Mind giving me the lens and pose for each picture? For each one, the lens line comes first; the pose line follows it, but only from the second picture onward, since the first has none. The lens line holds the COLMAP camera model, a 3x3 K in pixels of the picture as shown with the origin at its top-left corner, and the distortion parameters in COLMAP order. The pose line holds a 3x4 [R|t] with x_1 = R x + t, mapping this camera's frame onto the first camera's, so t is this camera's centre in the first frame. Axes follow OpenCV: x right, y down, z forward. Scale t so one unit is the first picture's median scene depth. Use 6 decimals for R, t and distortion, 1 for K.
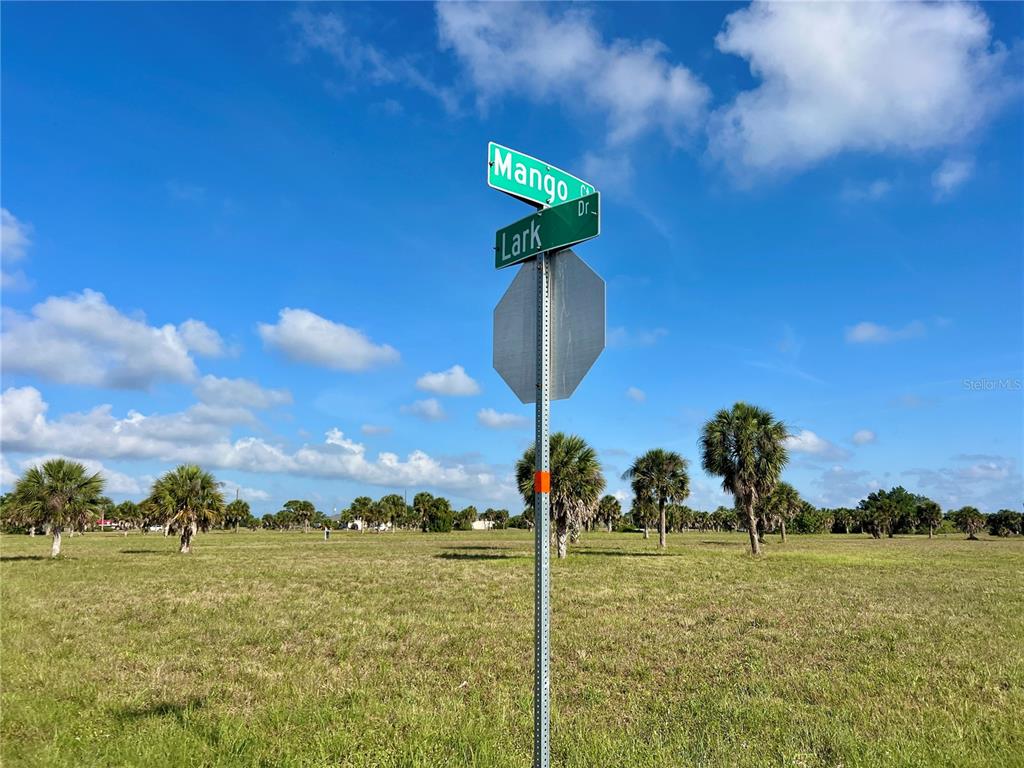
lens RADIAL K [[793.9, 0, 497.0], [0, 793.9, 384.8], [0, 0, 1]] dist [0.104724, -0.149323]
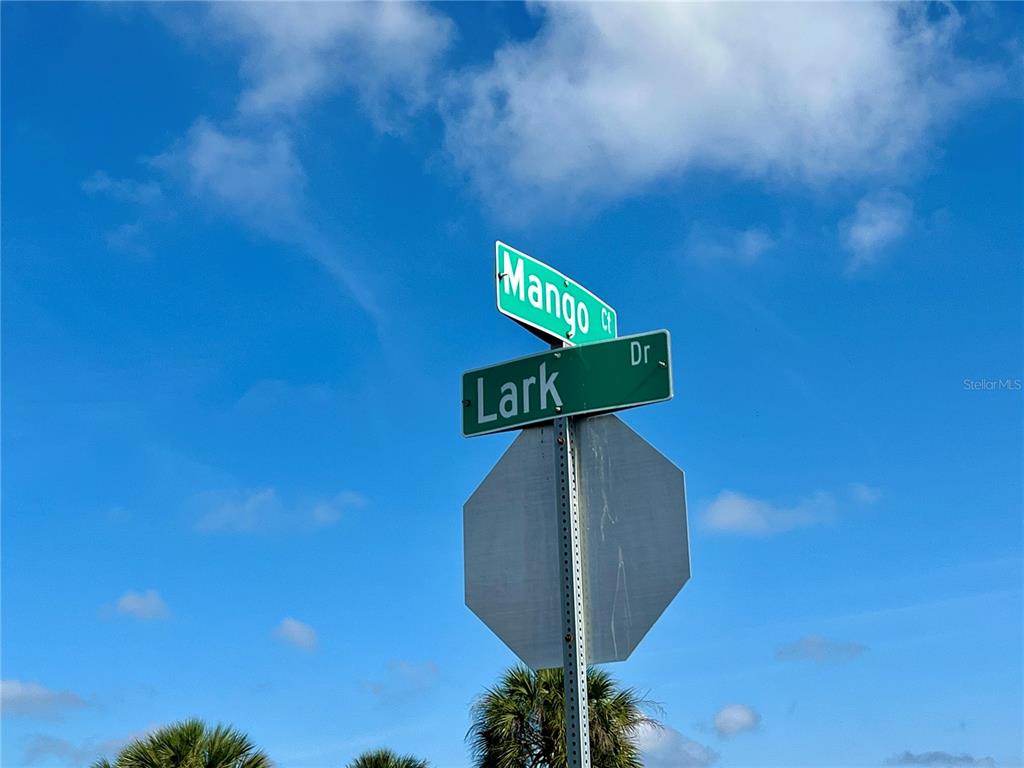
lens RADIAL K [[1693.7, 0, 512.1], [0, 1693.7, 345.9], [0, 0, 1]] dist [0.206630, -0.134281]
pose [[0.953441, 0.050251, 0.297363, -0.358153], [-0.003875, 0.987980, -0.154534, -0.017088], [-0.301554, 0.146187, 0.942175, -0.220948]]
